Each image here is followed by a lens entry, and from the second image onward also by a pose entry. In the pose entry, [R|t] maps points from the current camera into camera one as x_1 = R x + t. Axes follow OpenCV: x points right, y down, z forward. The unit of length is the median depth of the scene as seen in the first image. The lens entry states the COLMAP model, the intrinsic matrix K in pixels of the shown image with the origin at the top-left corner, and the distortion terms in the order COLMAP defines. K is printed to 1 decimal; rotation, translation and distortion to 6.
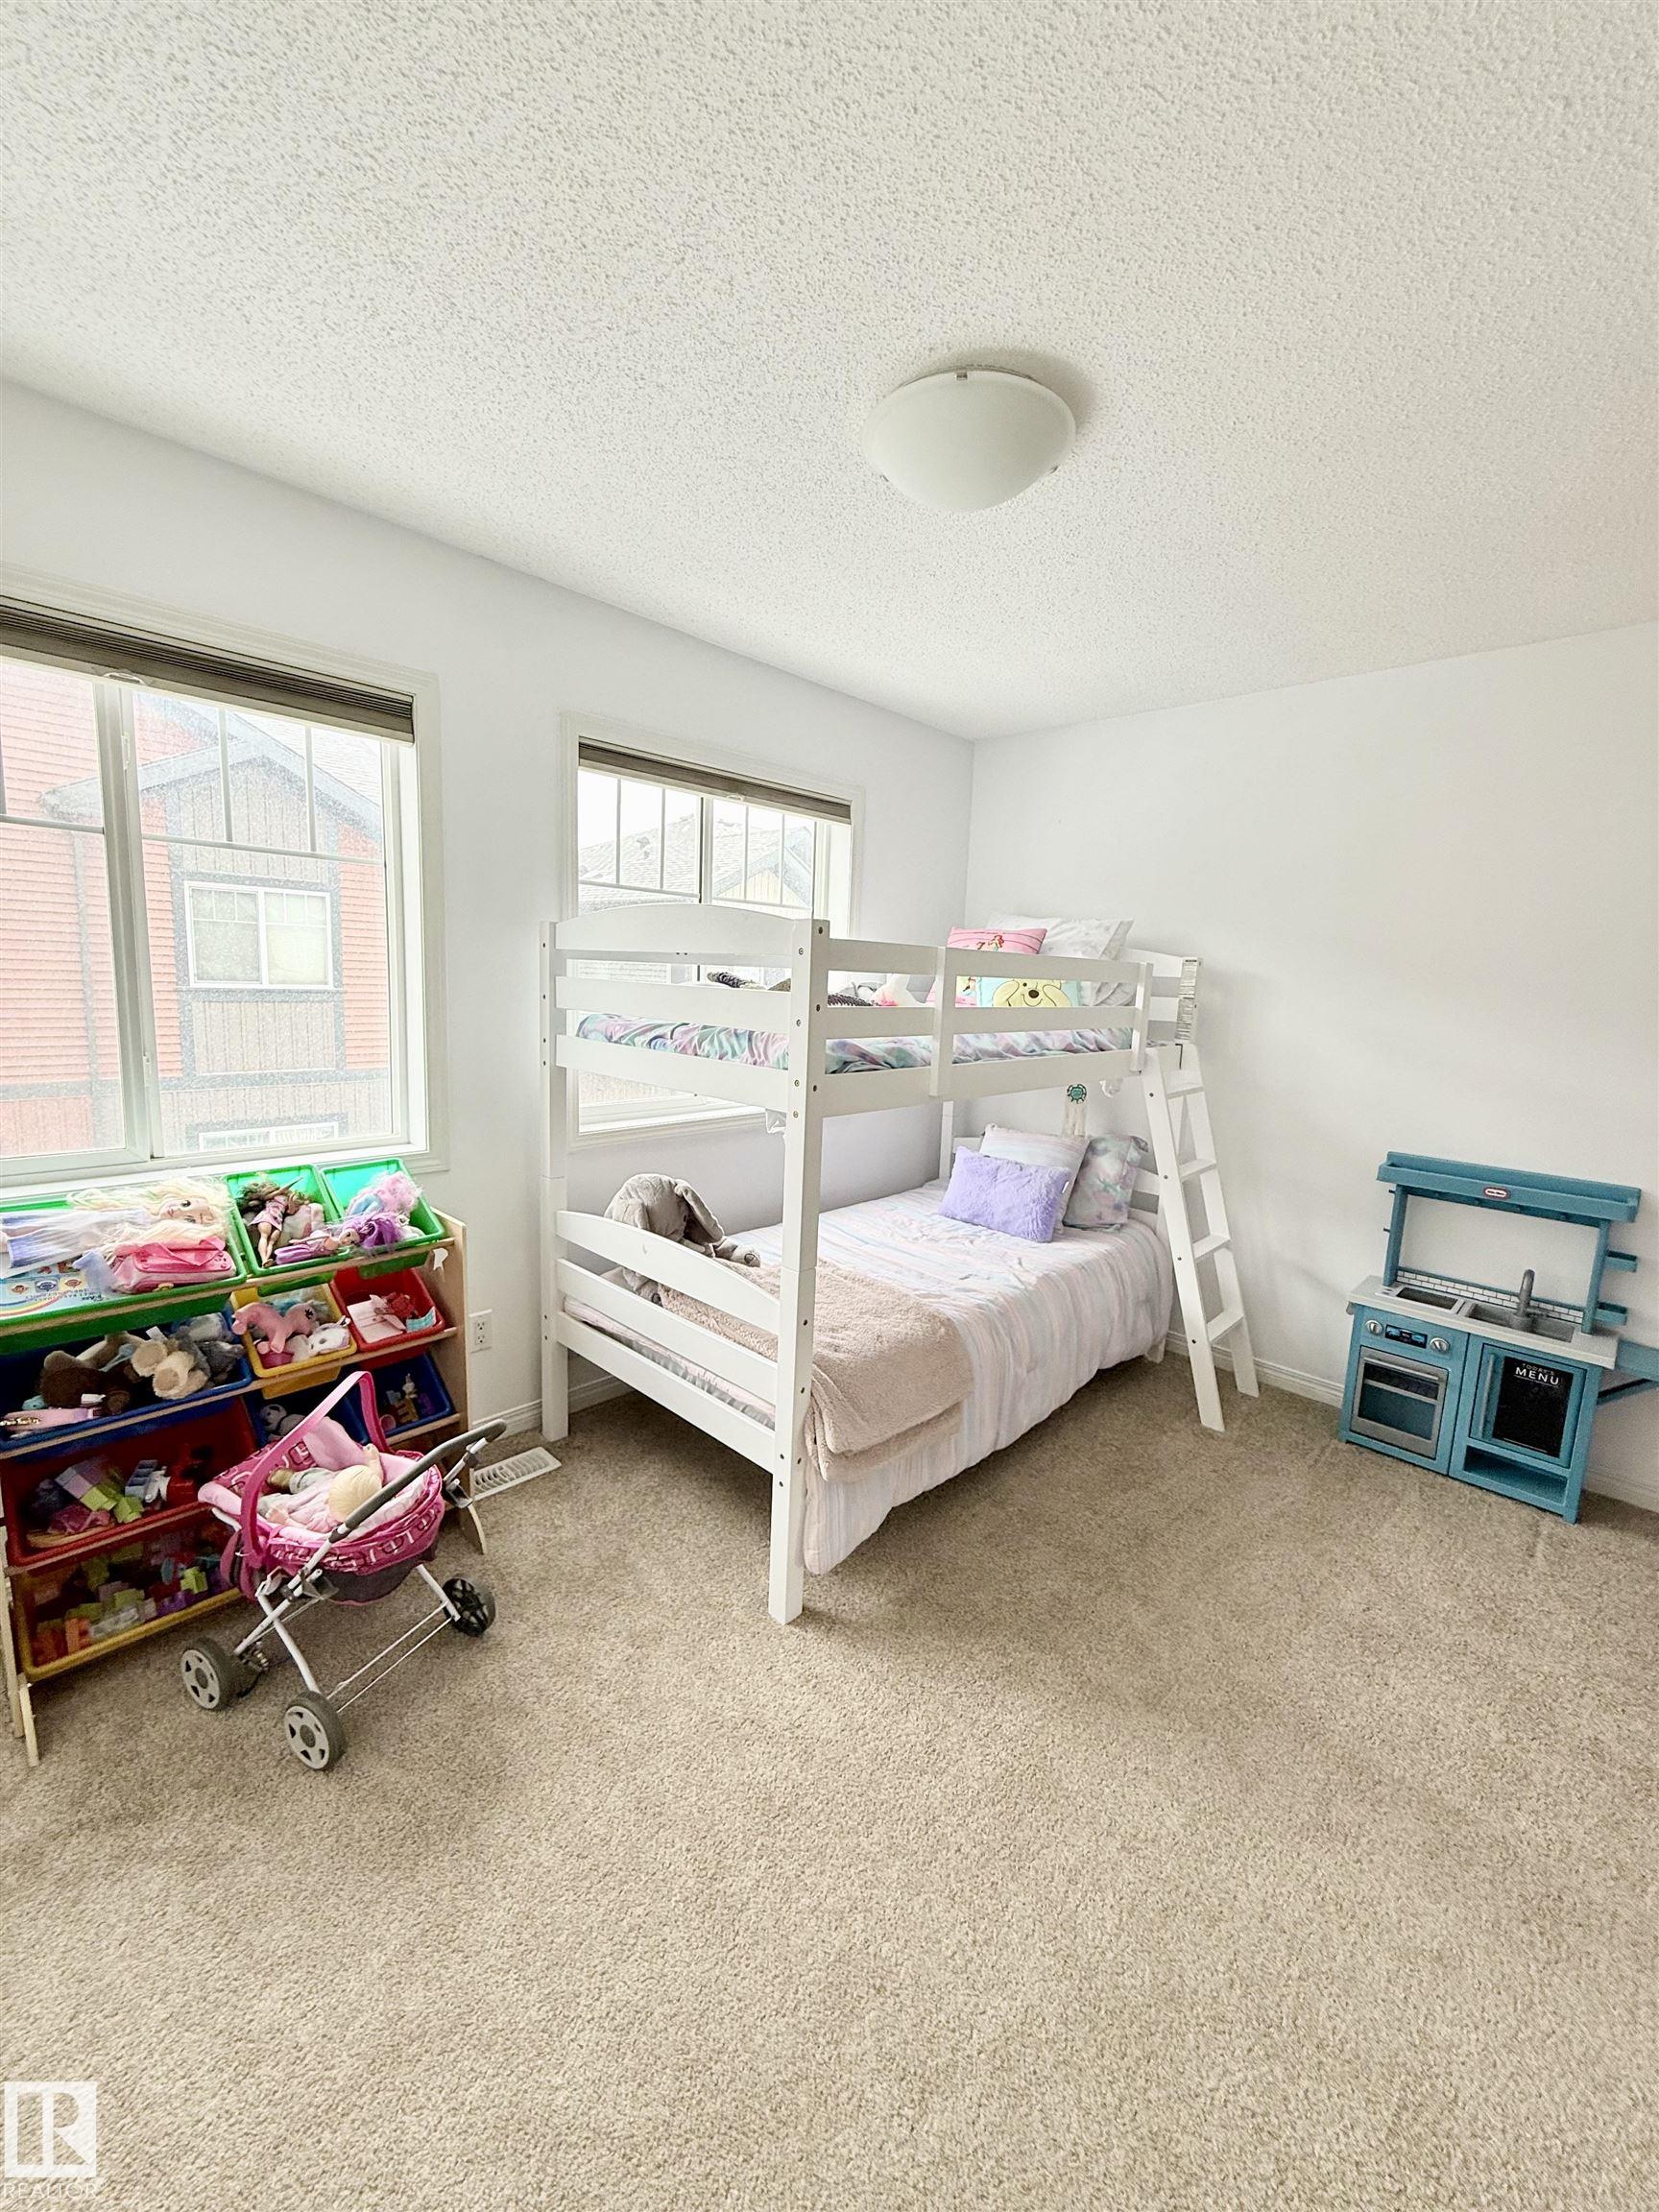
lens RADIAL K [[878.7, 0, 829.5], [0, 878.7, 1106.0], [0, 0, 1]] dist [0.001224, -0.000172]
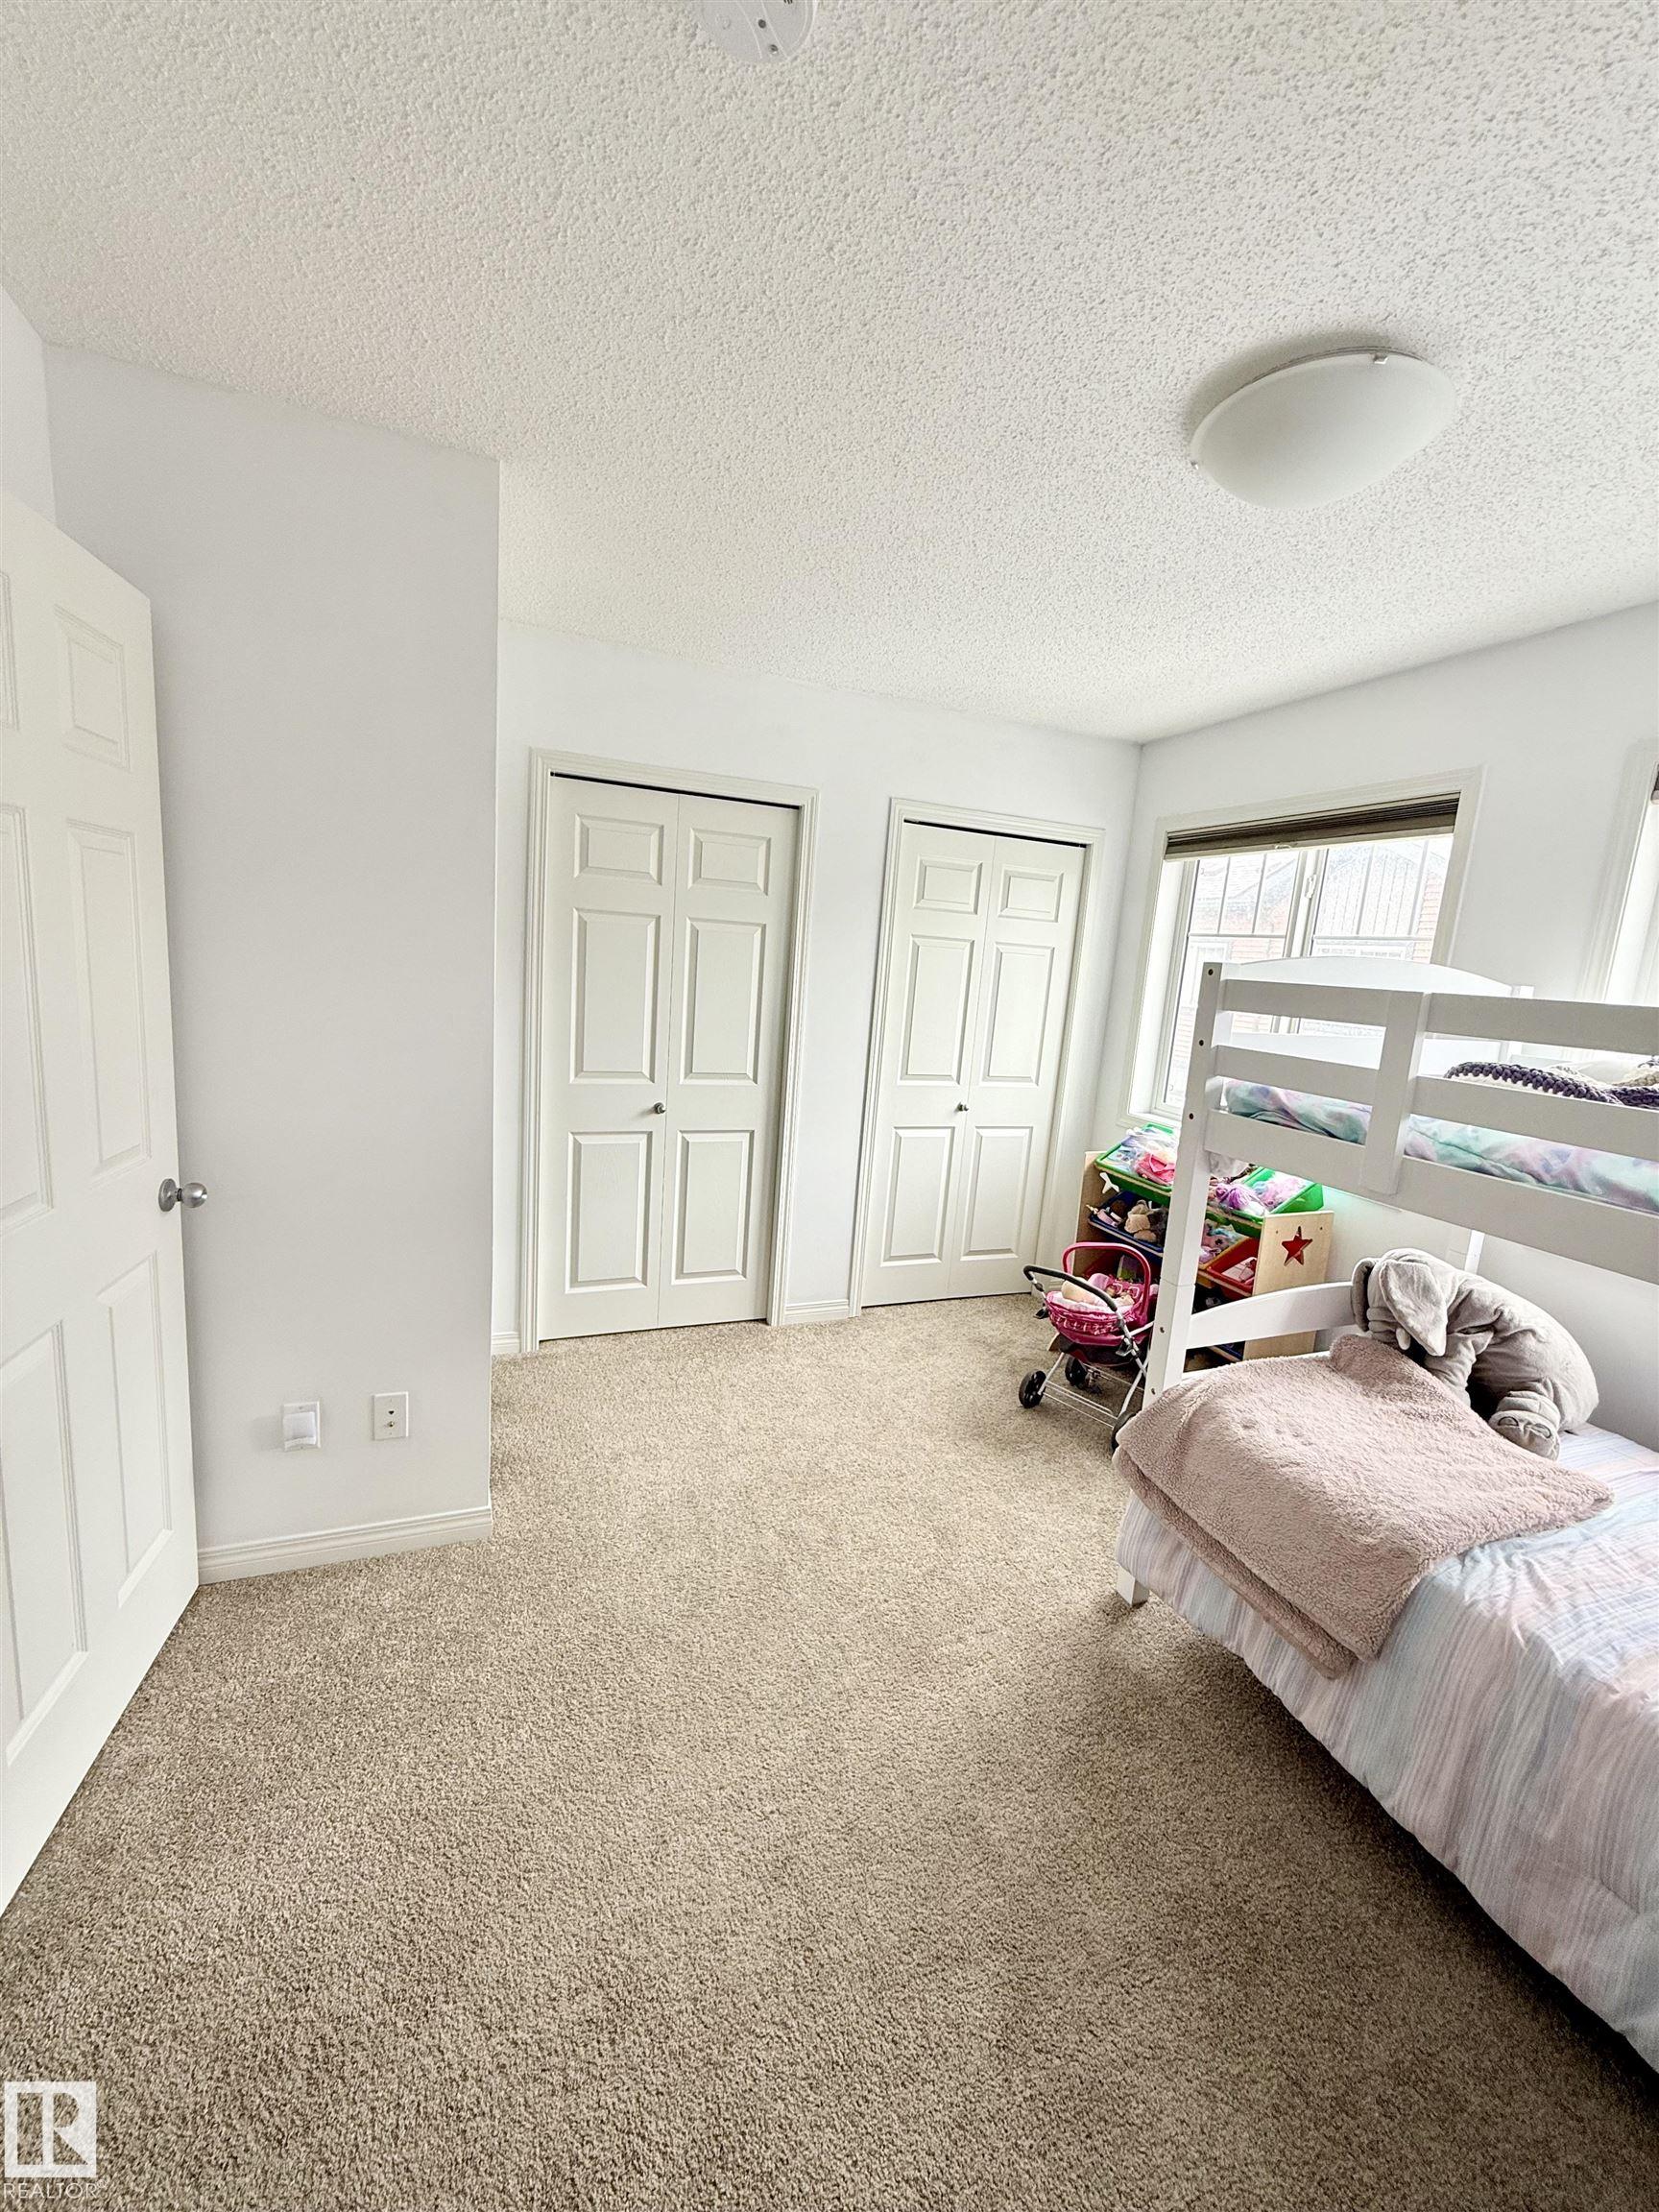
lens RADIAL K [[878.7, 0, 829.5], [0, 878.7, 1106.0], [0, 0, 1]] dist [0.001224, -0.000172]
pose [[-0.408832, 0.087023, -0.908451, 0.806956], [-0.222346, 0.955949, 0.191635, -0.099035], [0.885109, 0.280337, -0.371473, 0.703676]]
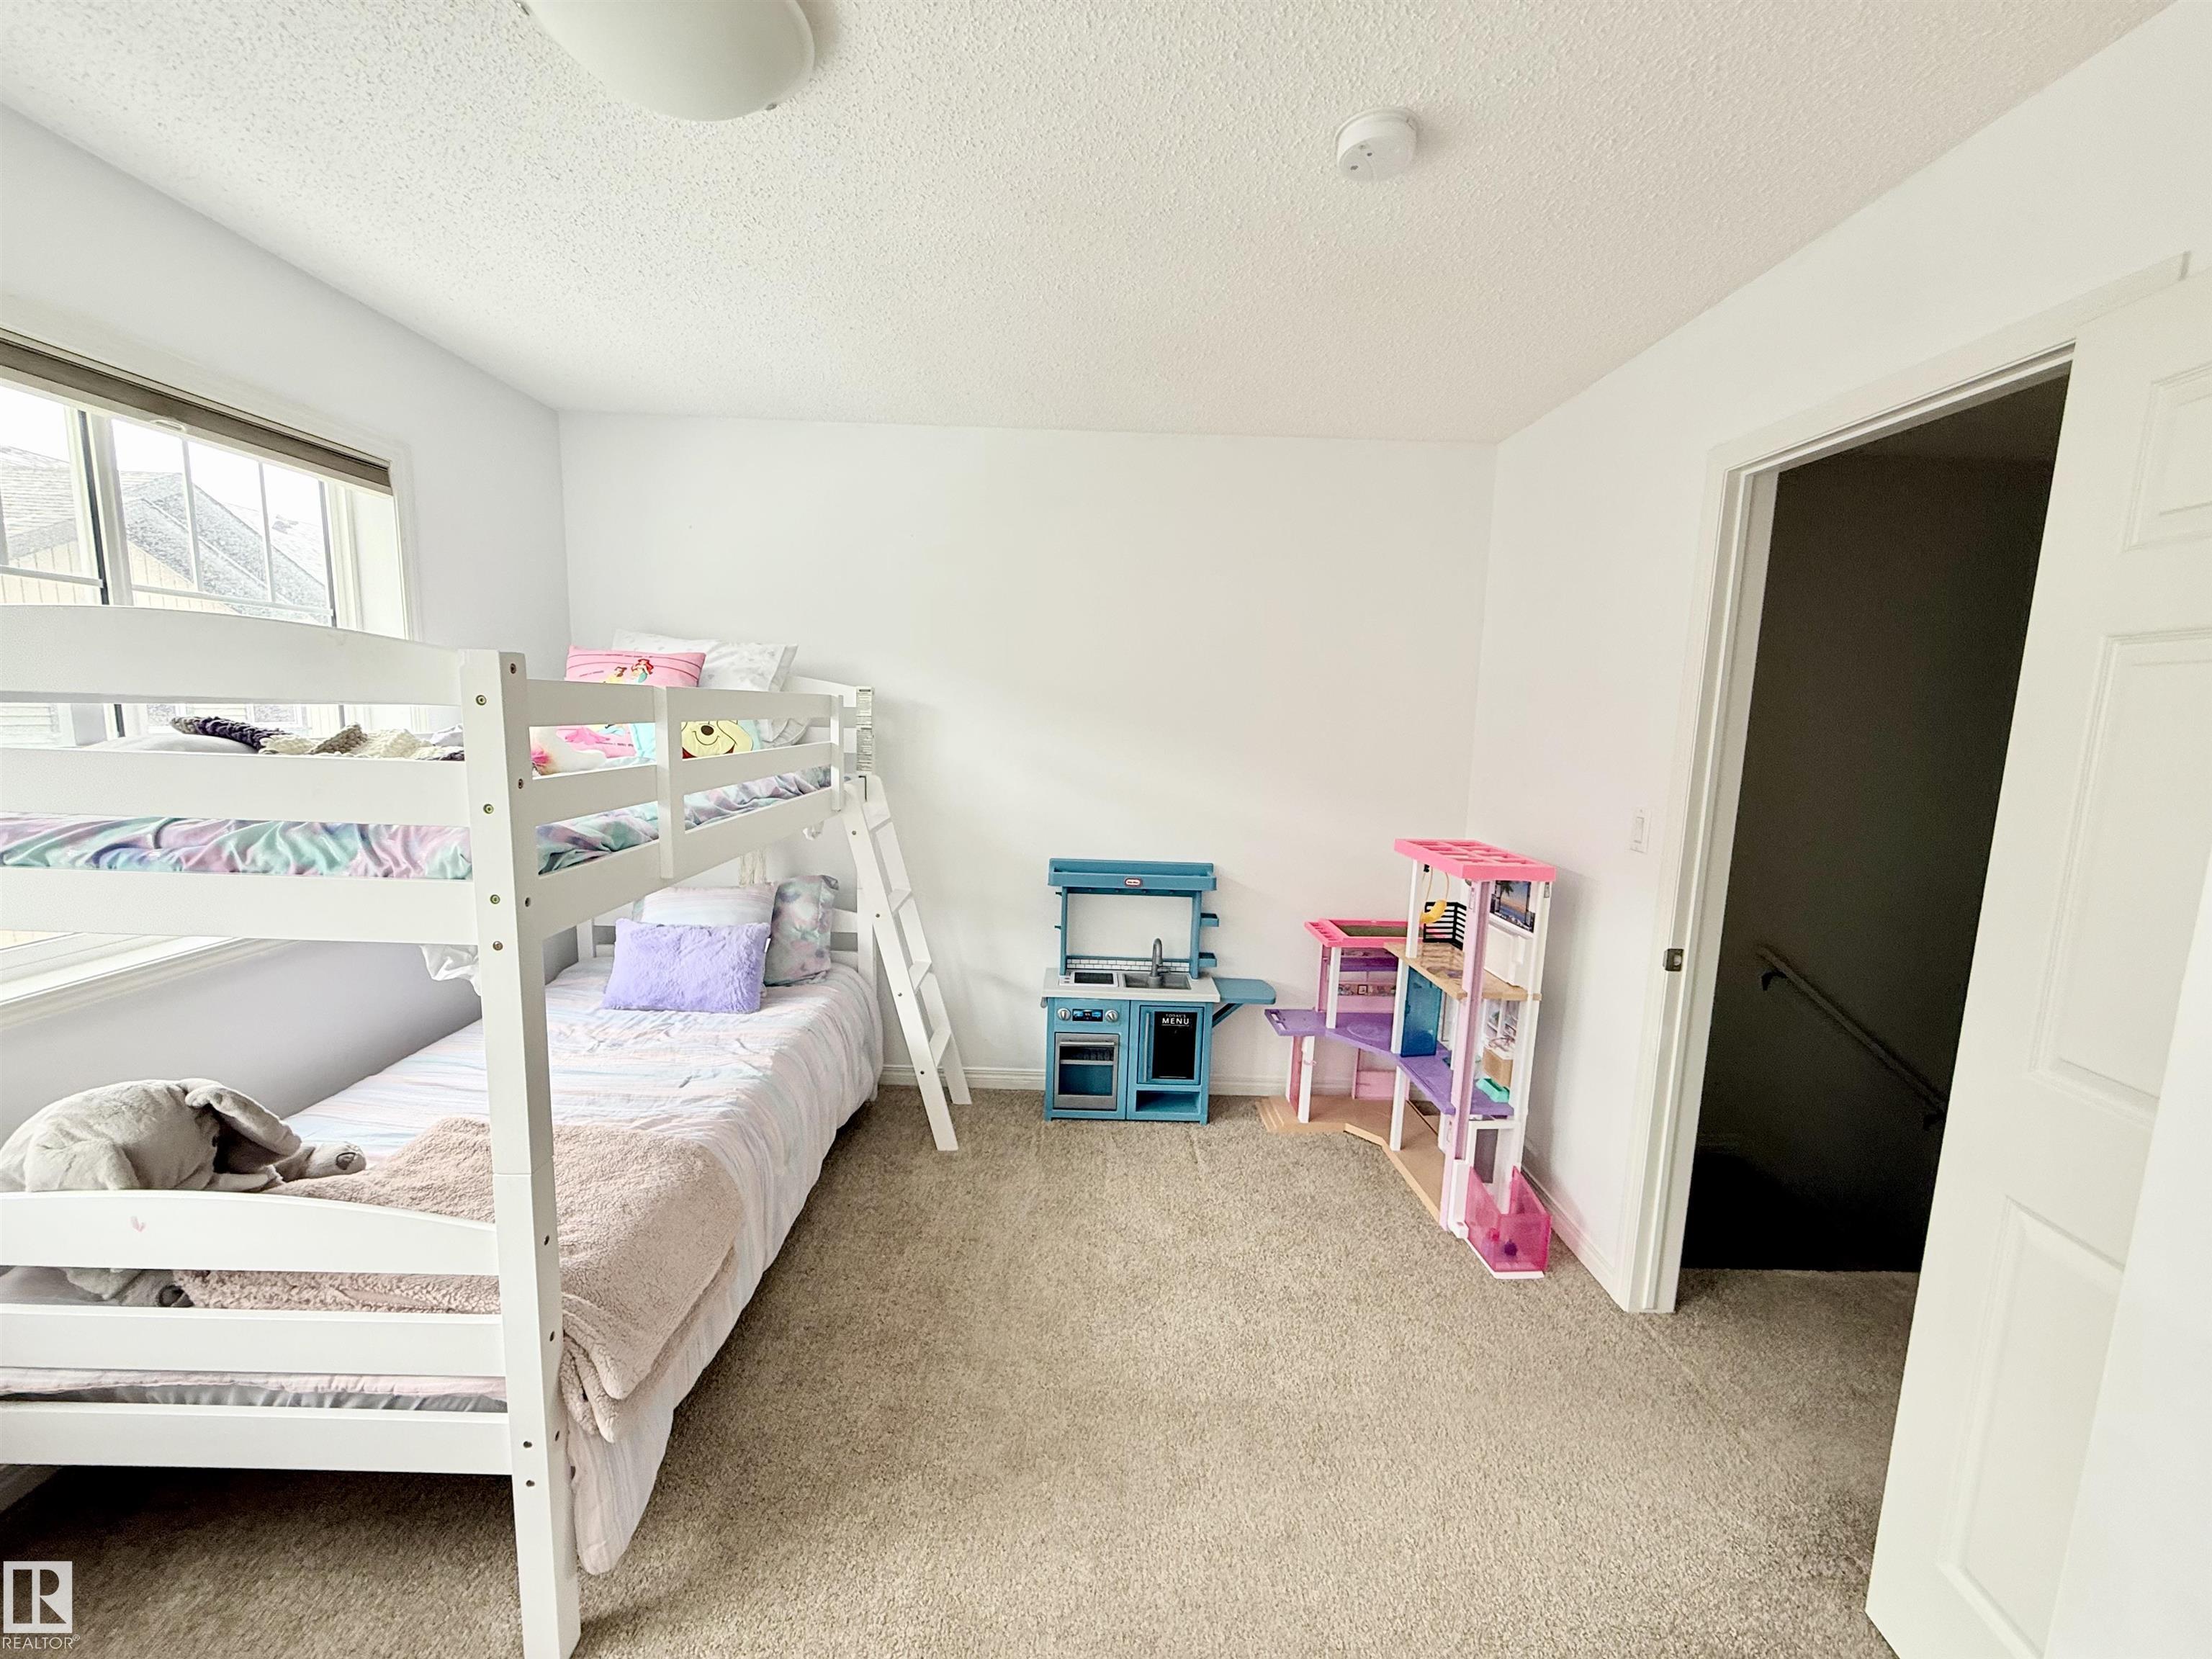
lens RADIAL K [[878.7, 0, 1100.4], [0, 878.7, 834.0], [0, 0, 1]] dist [0.001224, -0.000172]
pose [[0.717224, -0.115863, 0.687143, -0.111698], [0.103226, 0.992867, 0.059668, -0.047085], [-0.689154, 0.028135, 0.724068, 0.144932]]
